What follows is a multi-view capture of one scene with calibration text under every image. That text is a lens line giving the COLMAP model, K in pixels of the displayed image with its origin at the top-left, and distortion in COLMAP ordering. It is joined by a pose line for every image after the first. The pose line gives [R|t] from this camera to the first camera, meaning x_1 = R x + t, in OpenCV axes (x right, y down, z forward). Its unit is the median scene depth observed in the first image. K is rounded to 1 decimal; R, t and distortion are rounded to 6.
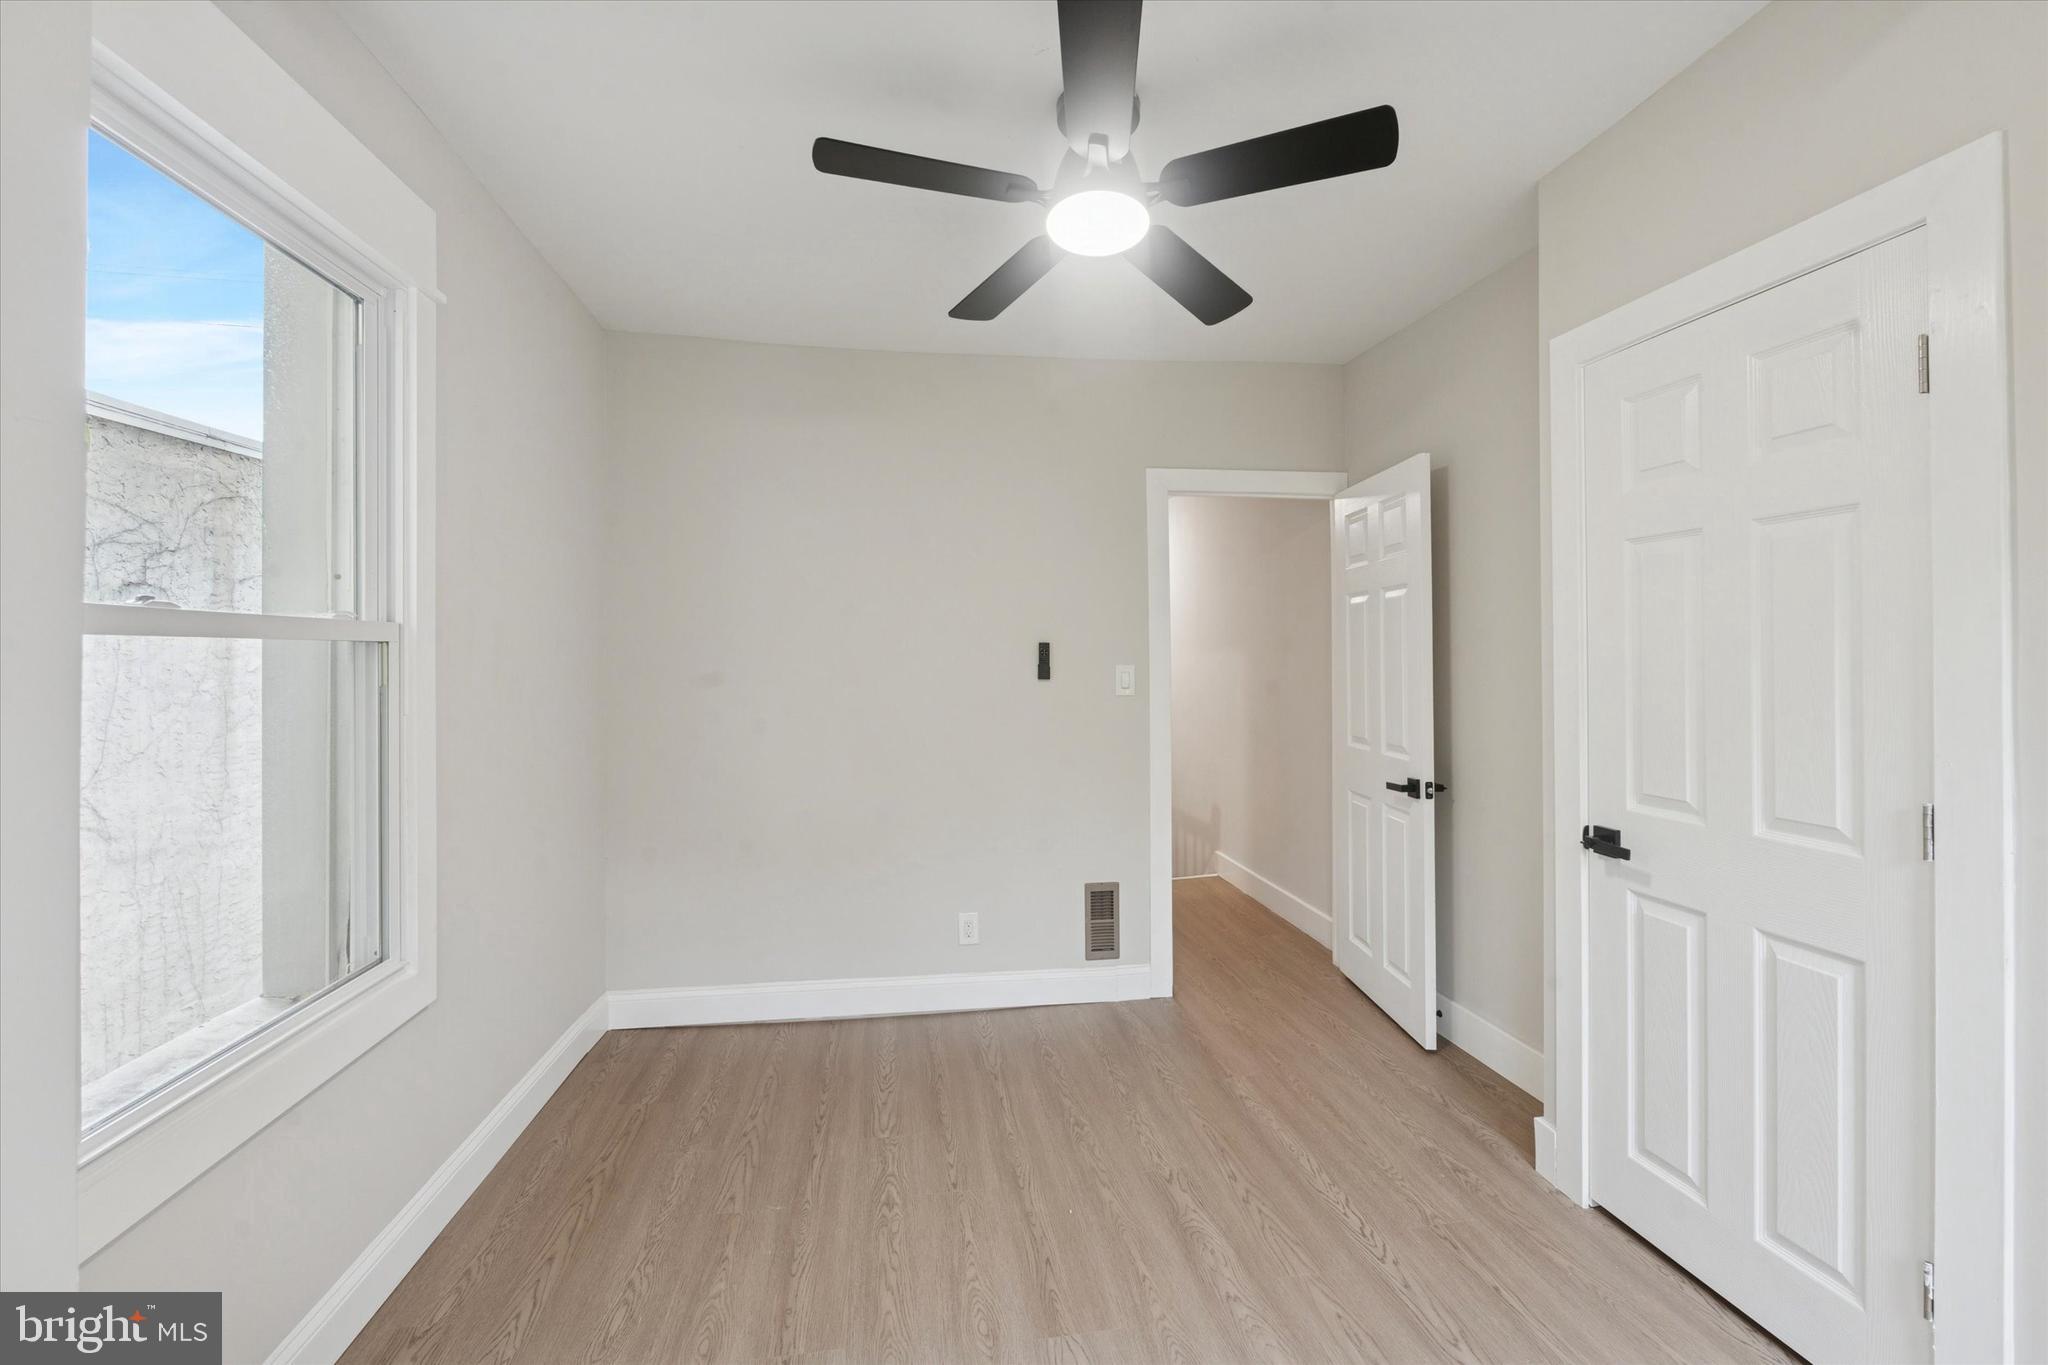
lens RADIAL K [[919.0, 0, 1024.0], [0, 919.0, 682.5], [0, 0, 1]] dist [0.000239, -0.000113]
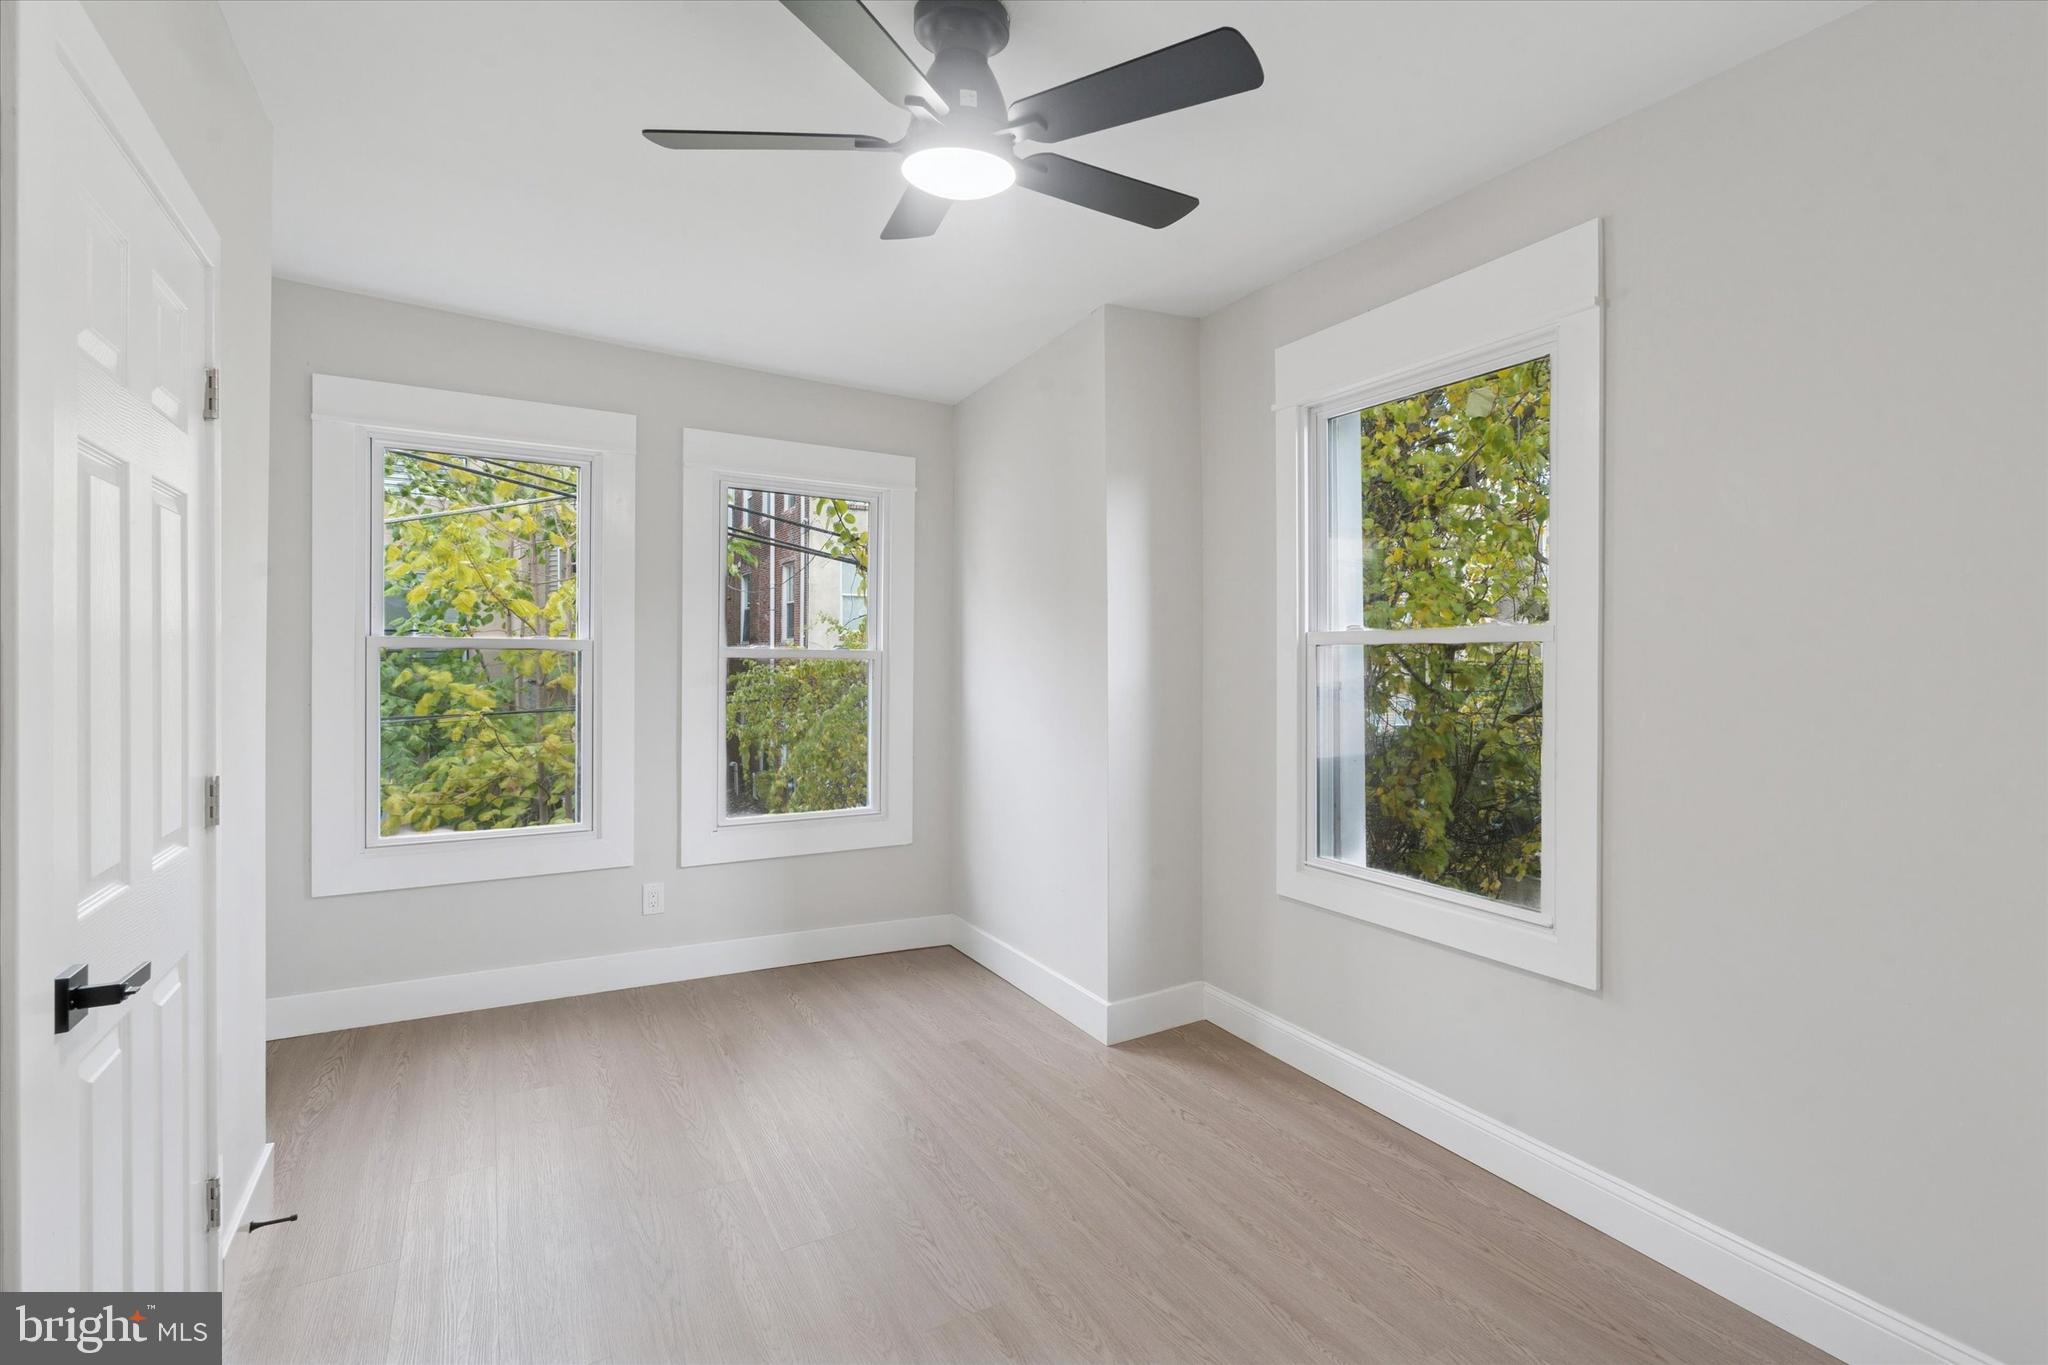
lens RADIAL K [[910.2, 0, 1024.0], [0, 910.2, 682.5], [0, 0, 1]] dist [0.073965, -0.000071]
pose [[-0.927720, 0.006670, -0.373217, 0.371476], [-0.012487, 0.998726, 0.048887, -0.044447], [0.373067, 0.050014, -0.926455, 1.893426]]
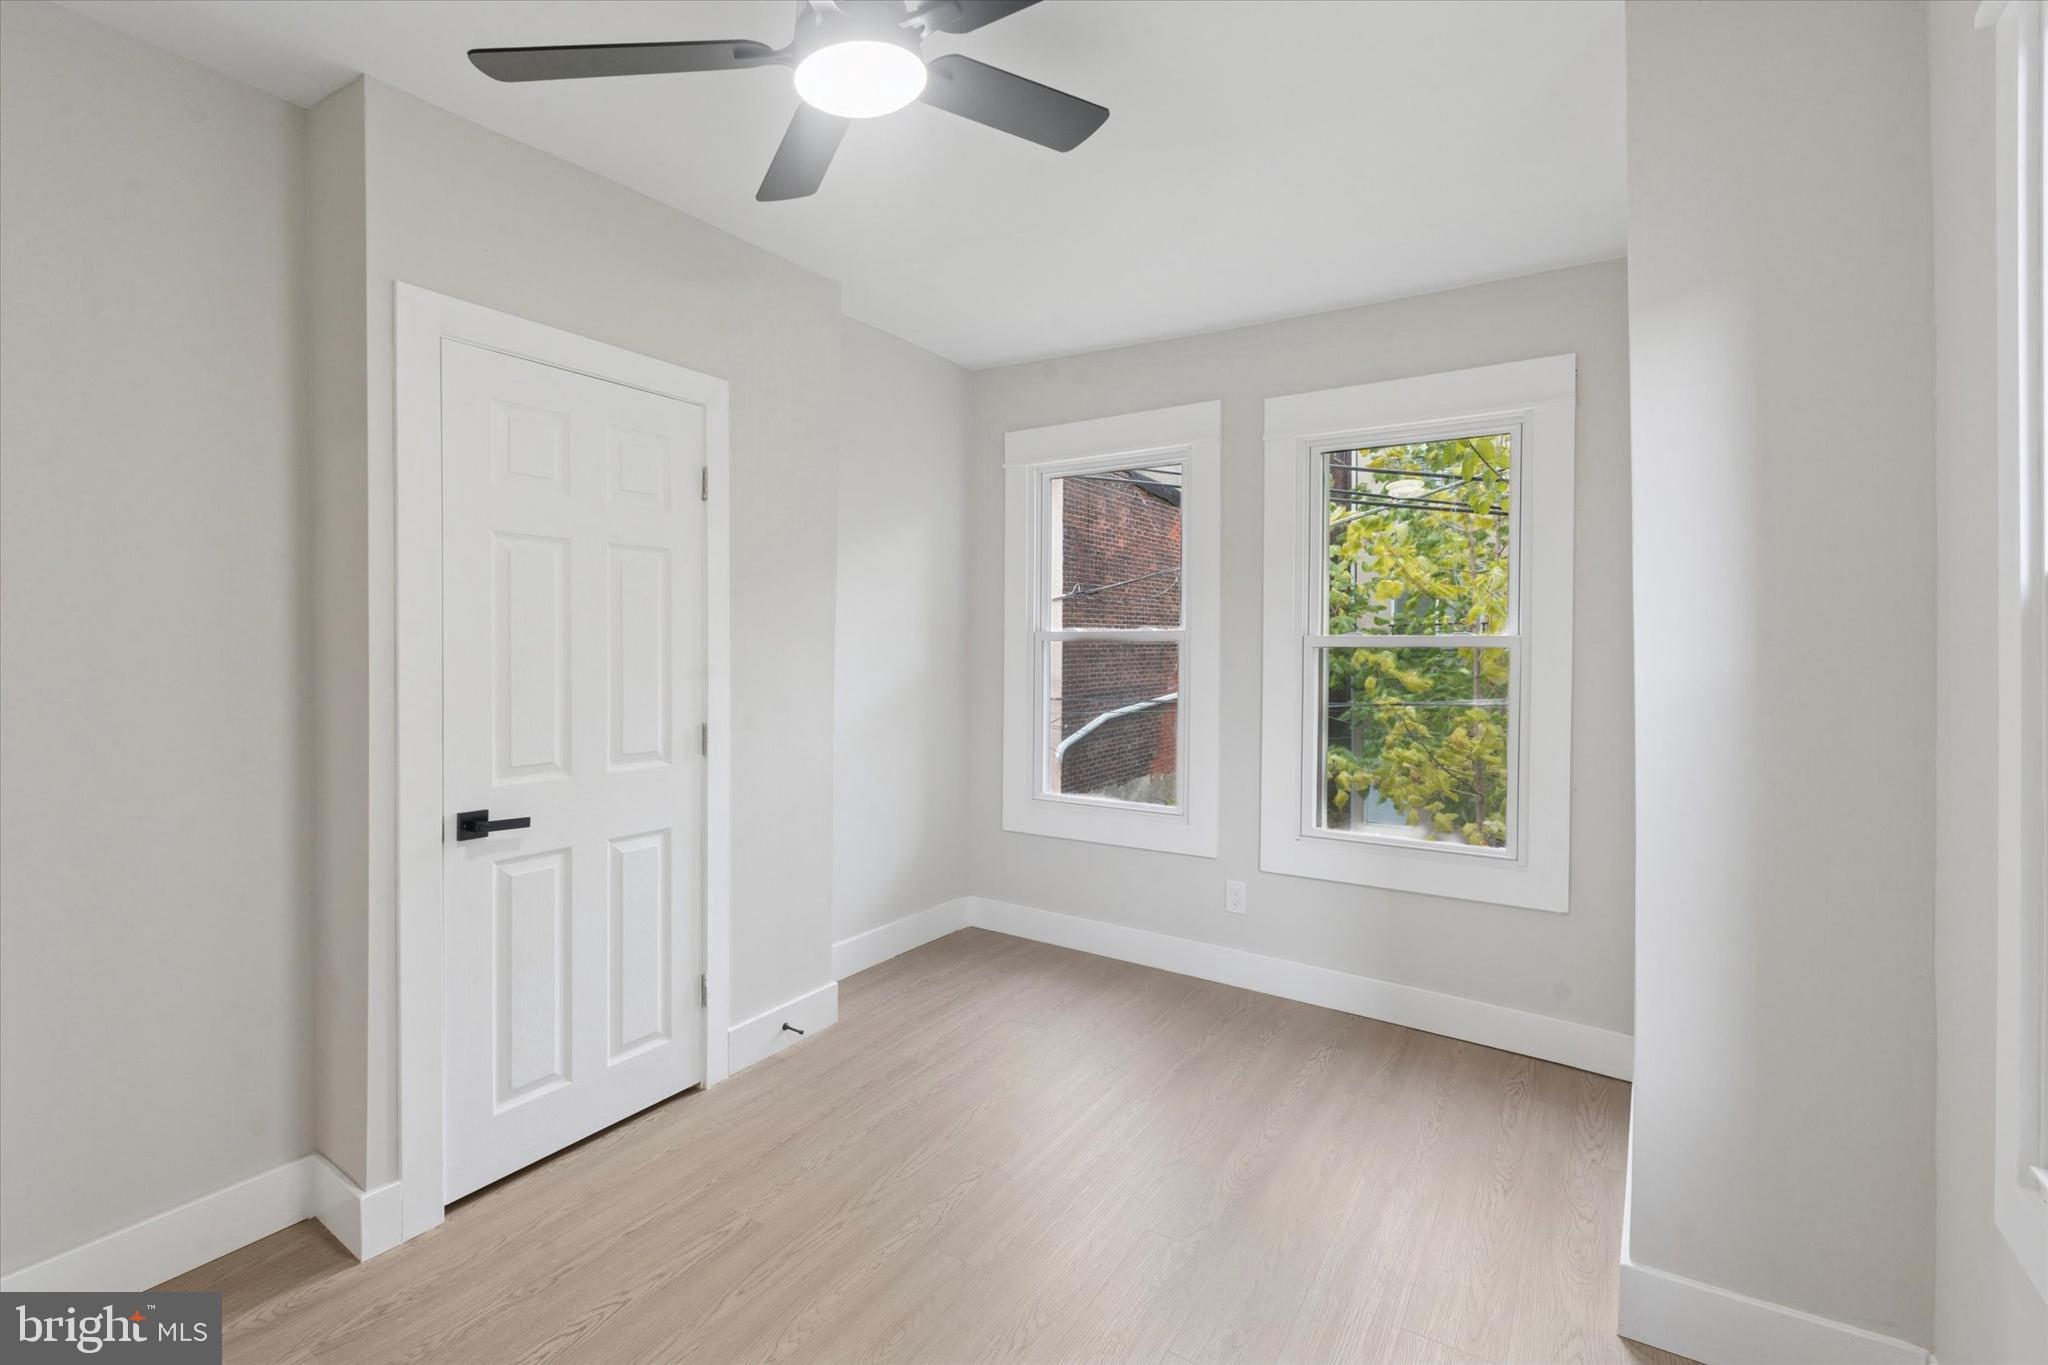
lens RADIAL K [[978.4, 0, 1035.7], [0, 978.4, 653.5], [0, 0, 1]] dist [0.001105, 0.000296]
pose [[-0.769650, -0.005943, 0.638438, -0.584076], [0.016436, 0.999441, 0.029117, -0.040317], [-0.638254, 0.032904, -0.769122, 1.578529]]
